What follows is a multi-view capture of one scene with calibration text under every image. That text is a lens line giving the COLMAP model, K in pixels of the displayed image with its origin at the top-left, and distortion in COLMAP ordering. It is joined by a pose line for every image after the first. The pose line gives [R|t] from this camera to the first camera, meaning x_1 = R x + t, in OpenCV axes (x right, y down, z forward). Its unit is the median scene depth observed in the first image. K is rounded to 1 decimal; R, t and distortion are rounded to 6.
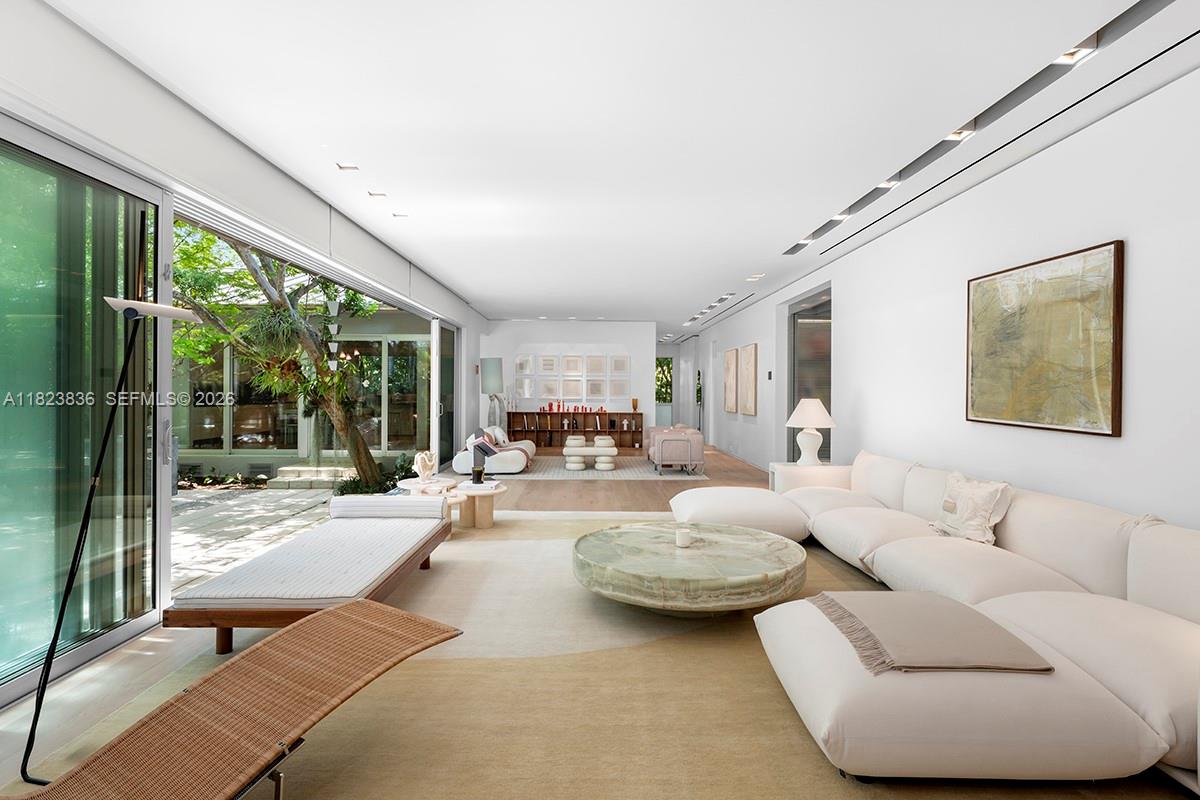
lens RADIAL K [[661.2, 0, 580.6], [0, 661.2, 394.8], [0, 0, 1]] dist [0.000841, 0.000138]
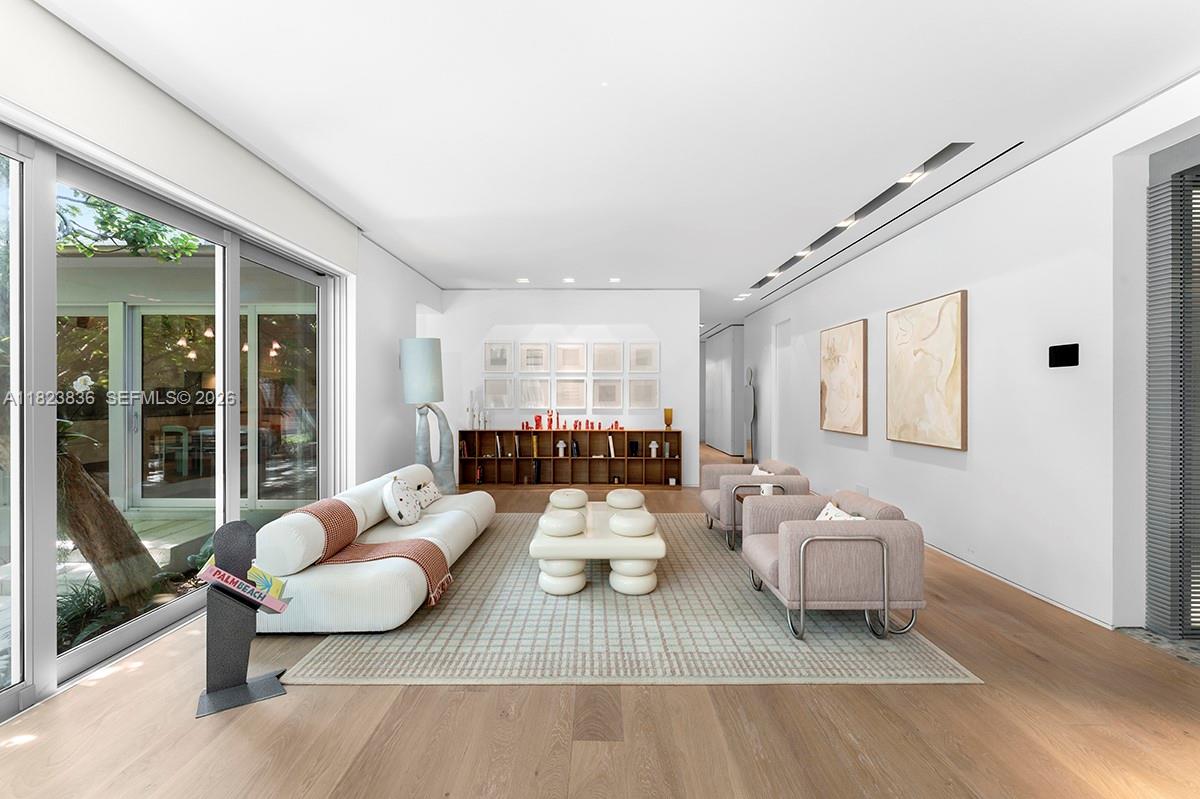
lens RADIAL K [[513.6, 0, 600.0], [0, 513.6, 399.5], [0, 0, 1]] dist [0.000214, 0.000014]
pose [[0.999884, -0.007327, 0.013339, 0.009095], [0.007320, 0.999973, 0.000595, -0.003795], [-0.013343, -0.000497, 0.999911, 0.499085]]
